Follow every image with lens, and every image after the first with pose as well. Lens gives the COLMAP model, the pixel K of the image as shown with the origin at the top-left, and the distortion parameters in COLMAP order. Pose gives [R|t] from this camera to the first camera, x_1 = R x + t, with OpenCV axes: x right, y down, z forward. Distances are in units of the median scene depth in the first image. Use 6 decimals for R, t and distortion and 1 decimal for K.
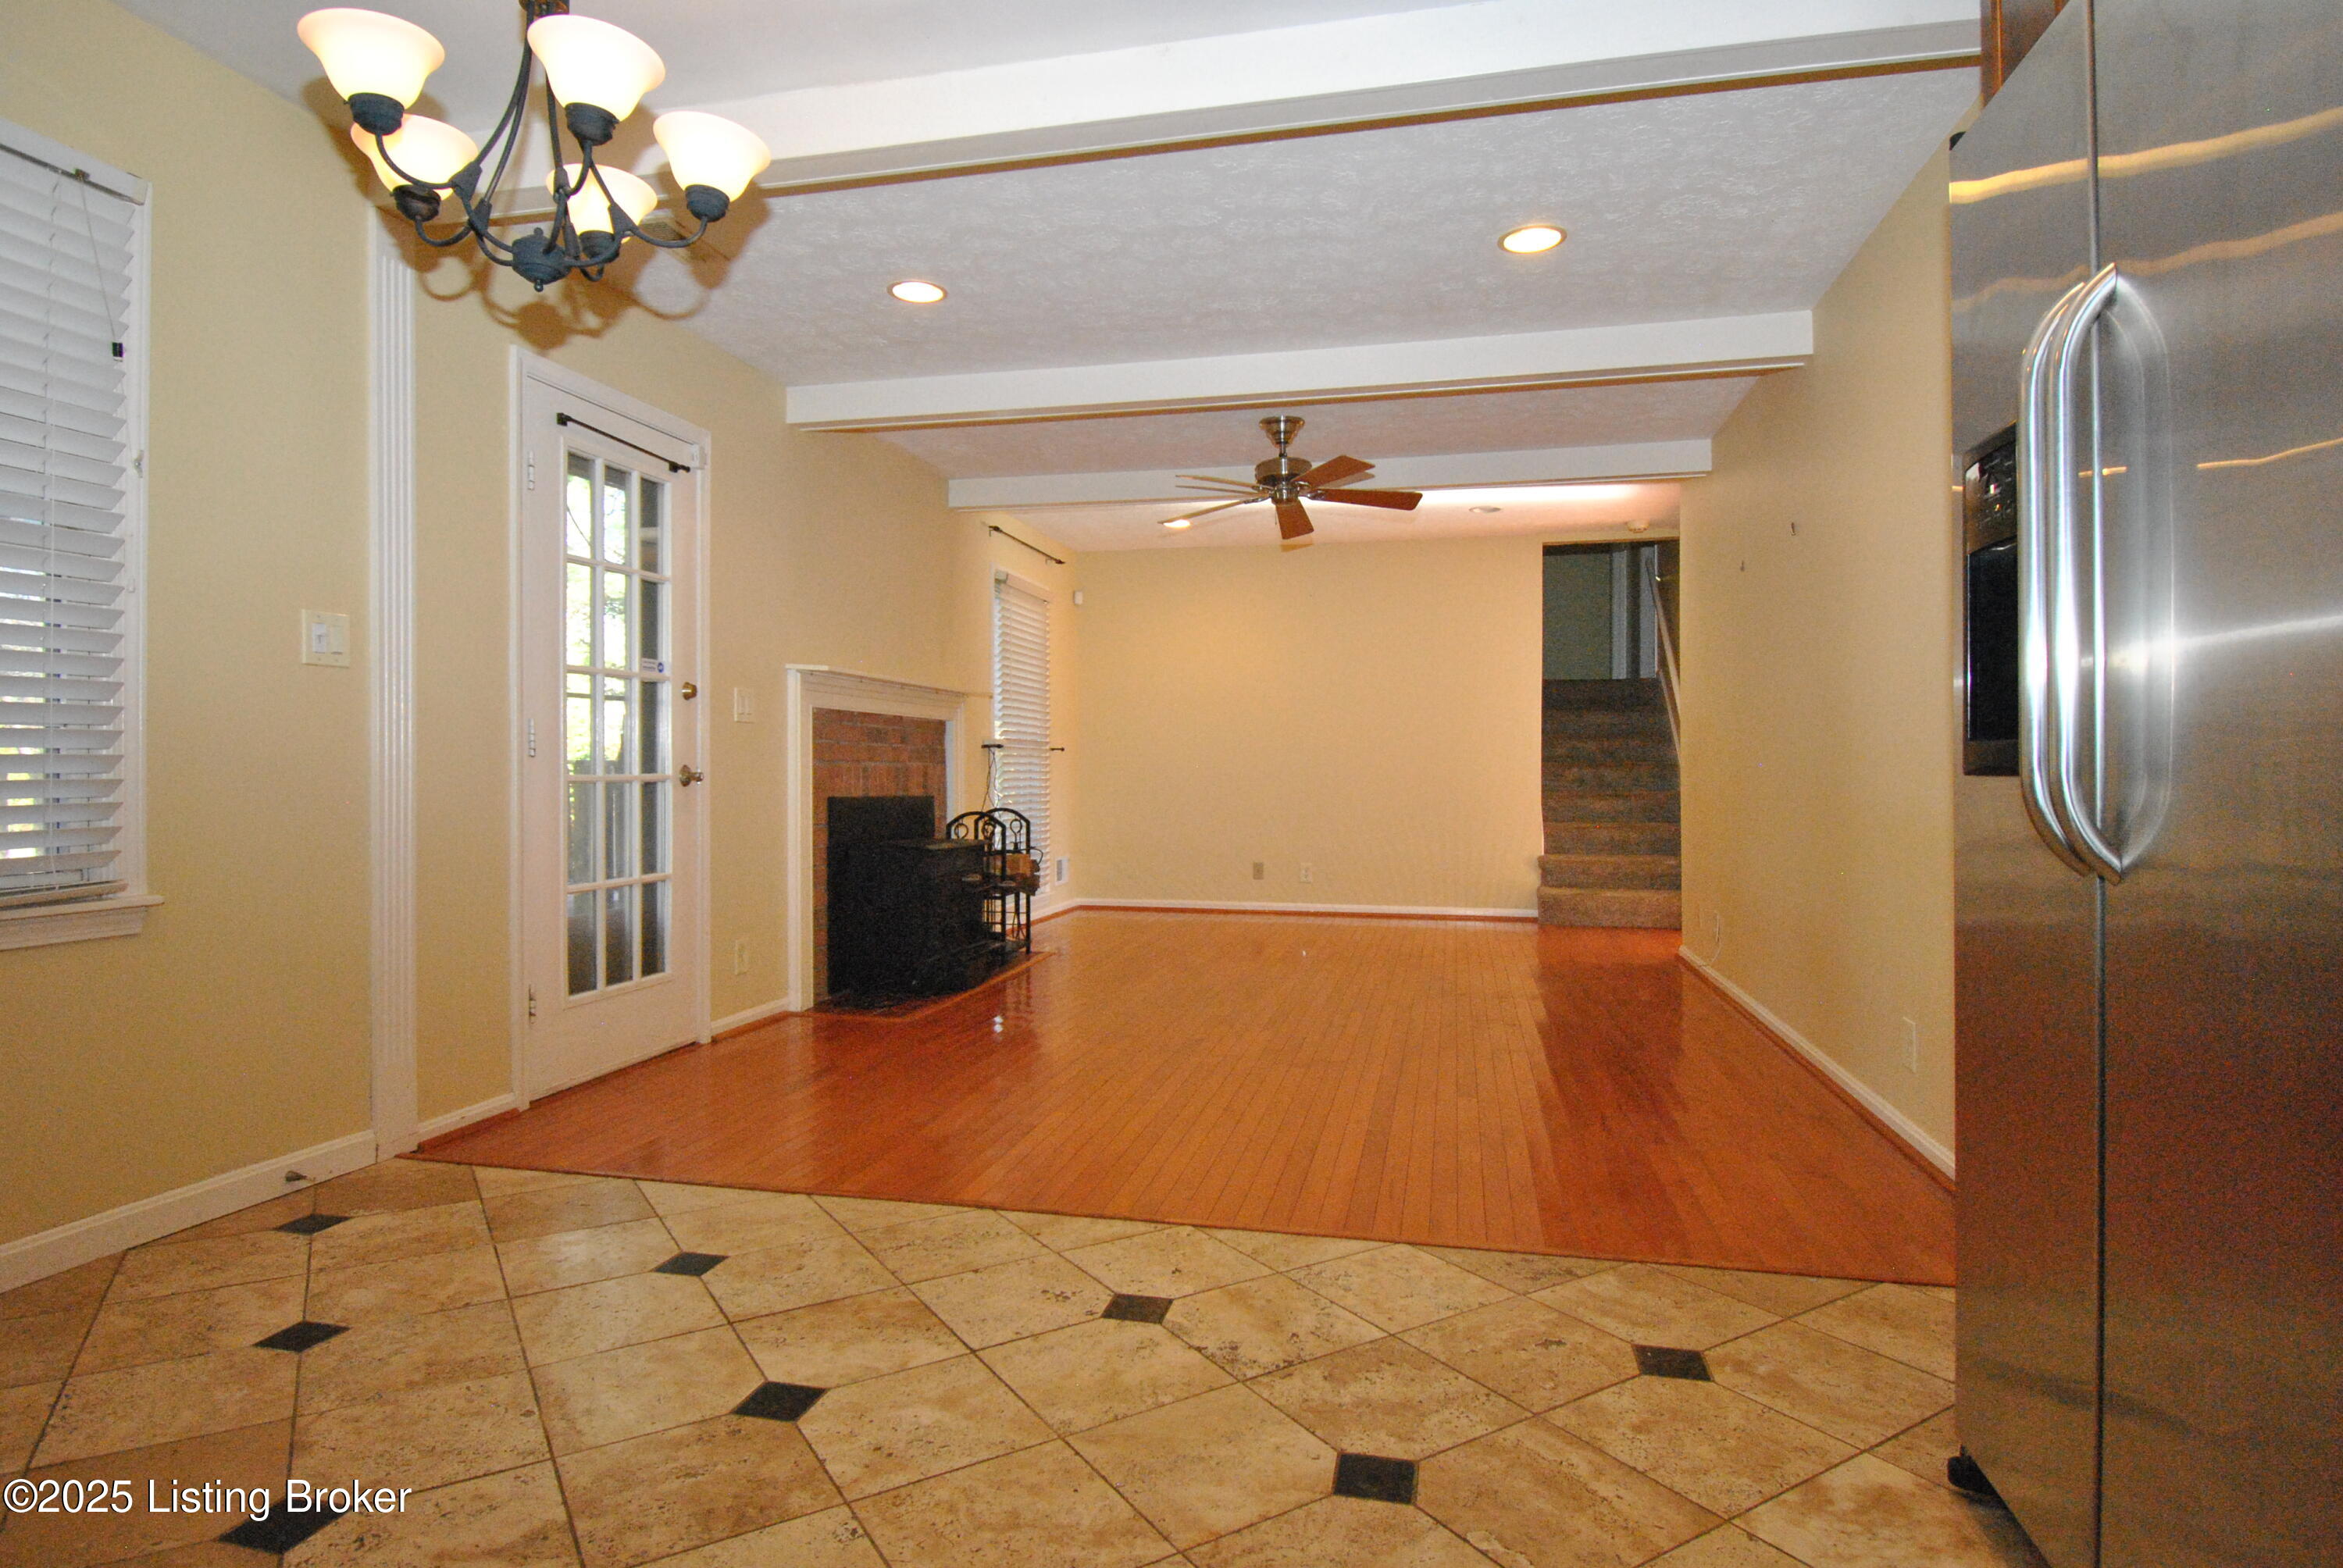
lens RADIAL K [[1251.6, 0, 1171.5], [0, 1251.6, 784.0], [0, 0, 1]] dist [0.001011, 0.000007]
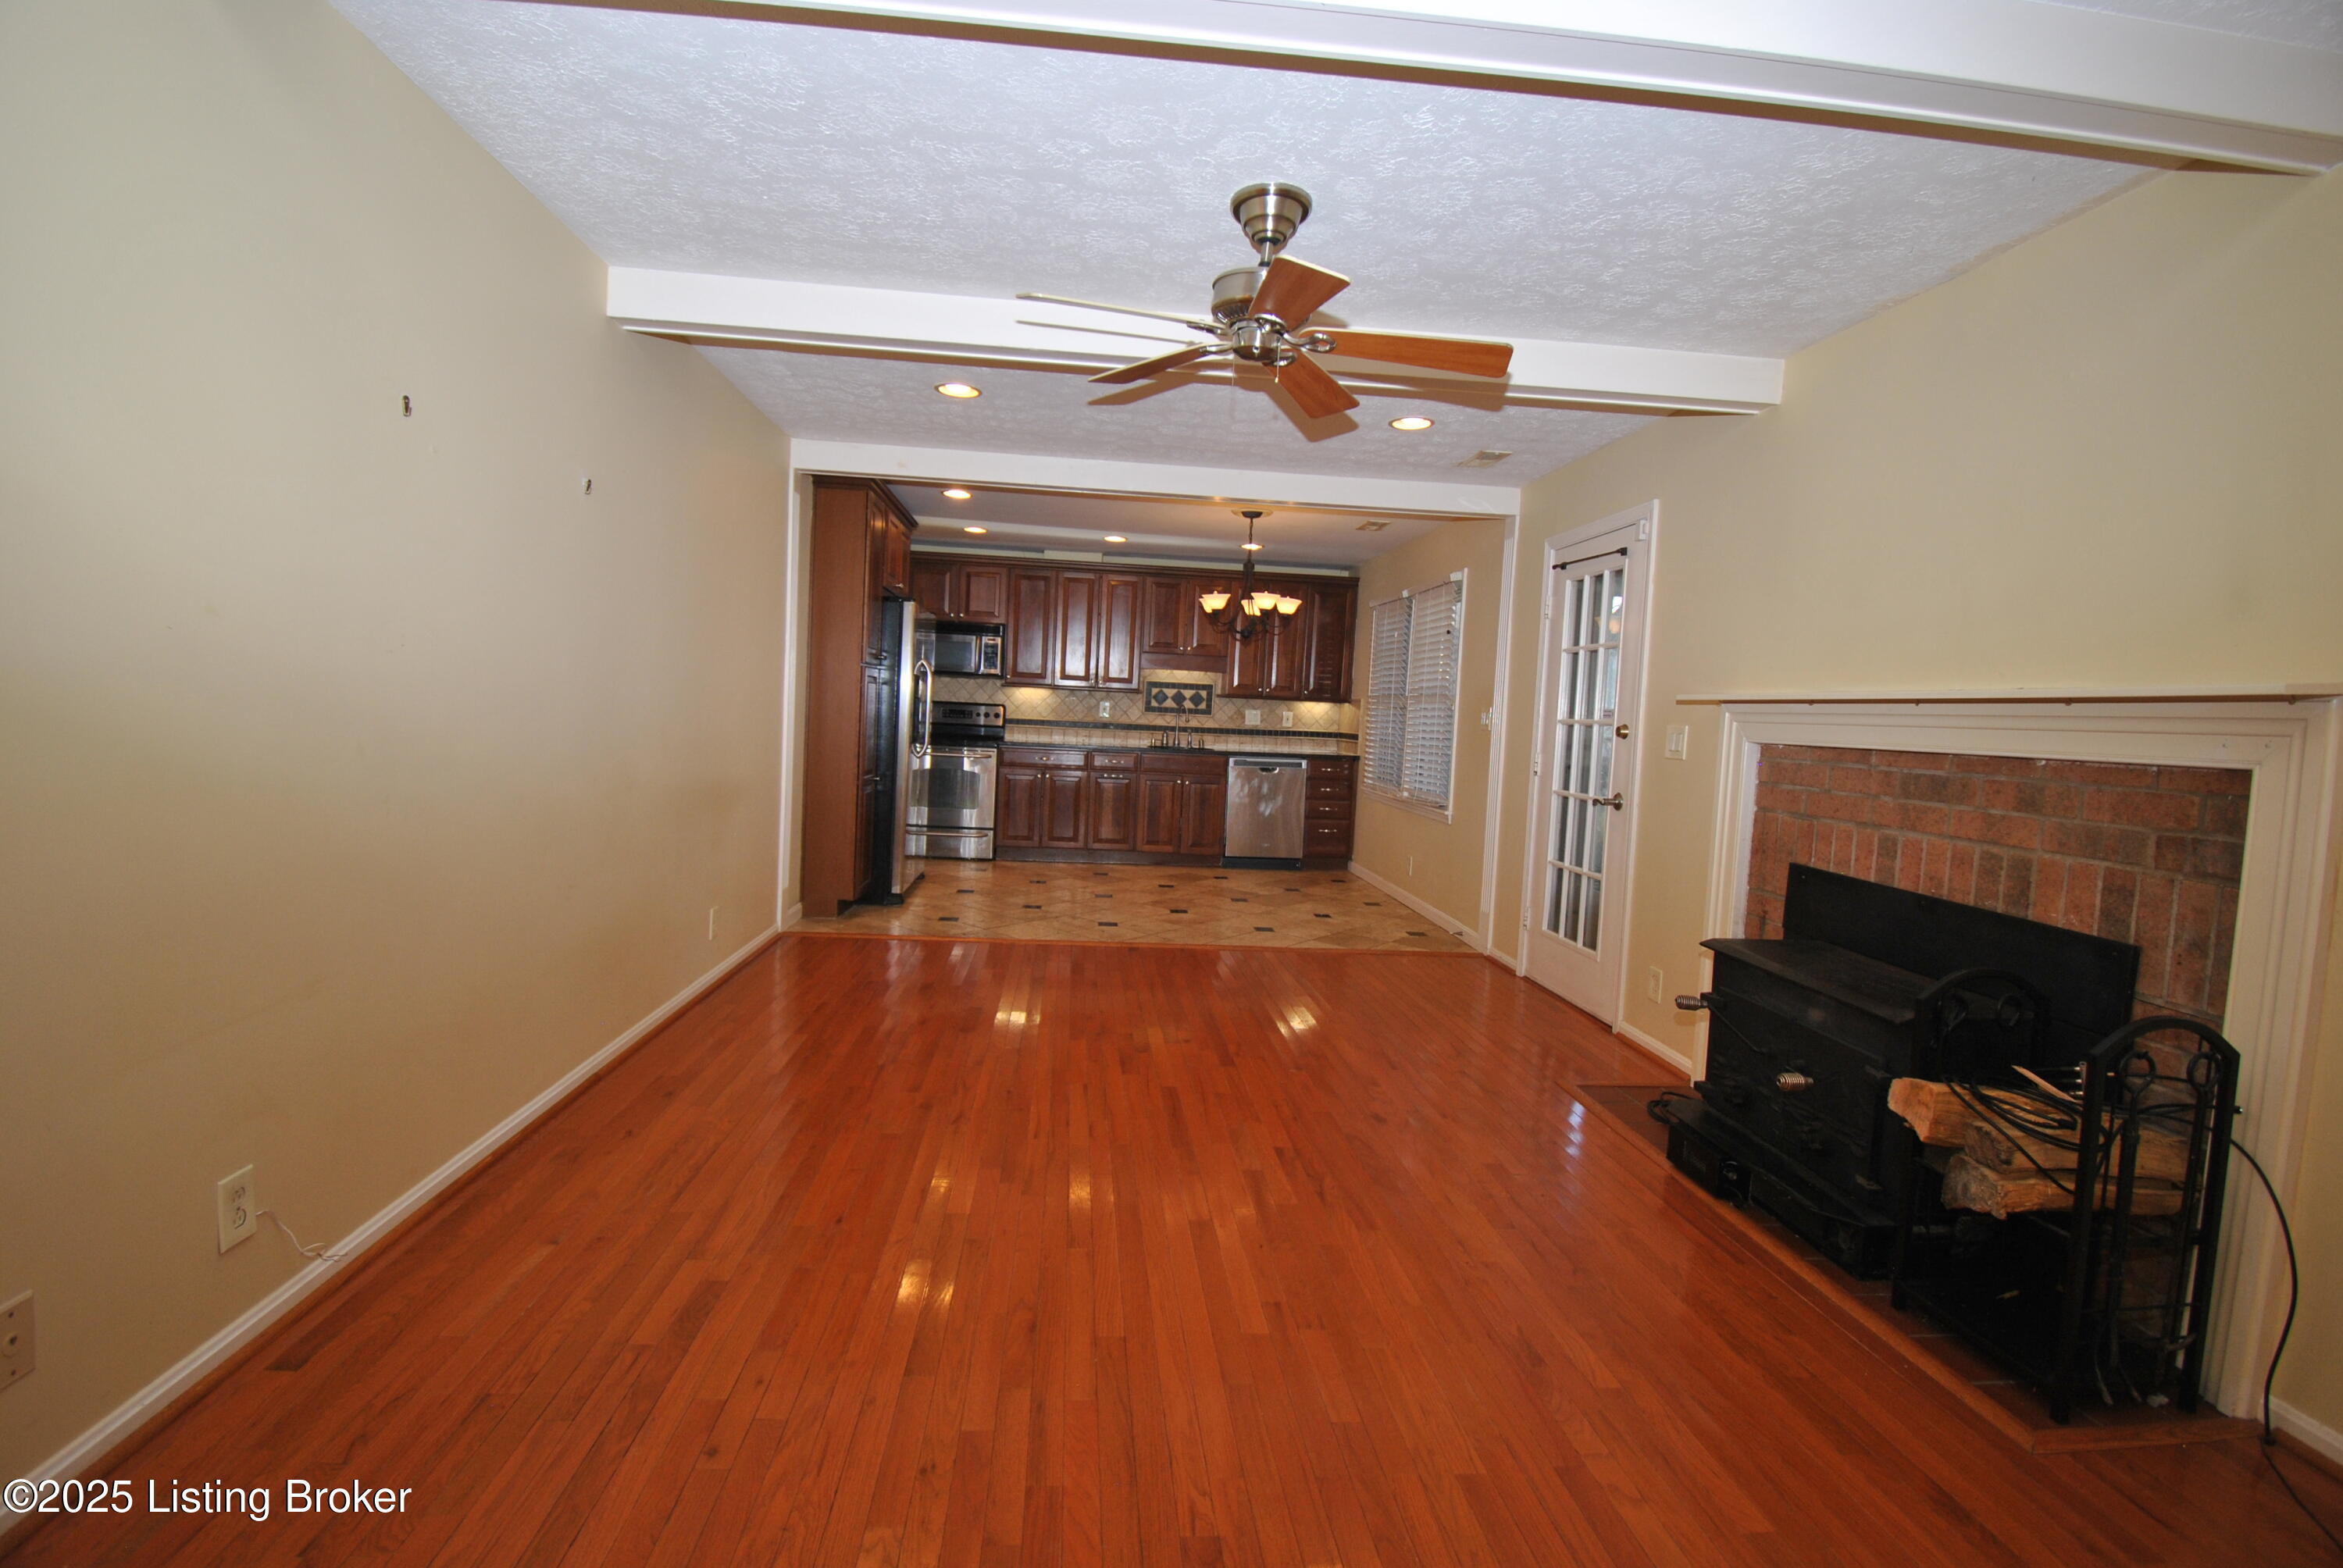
lens RADIAL K [[1016.8, 0, 1171.5], [0, 1016.8, 784.0], [0, 0, 1]] dist [-0.000672, -0.000079]
pose [[-0.943976, -0.012507, -0.329778, 0.273312], [-0.043140, 0.995383, 0.085737, -0.071693], [0.327184, 0.095161, -0.940157, 1.443514]]
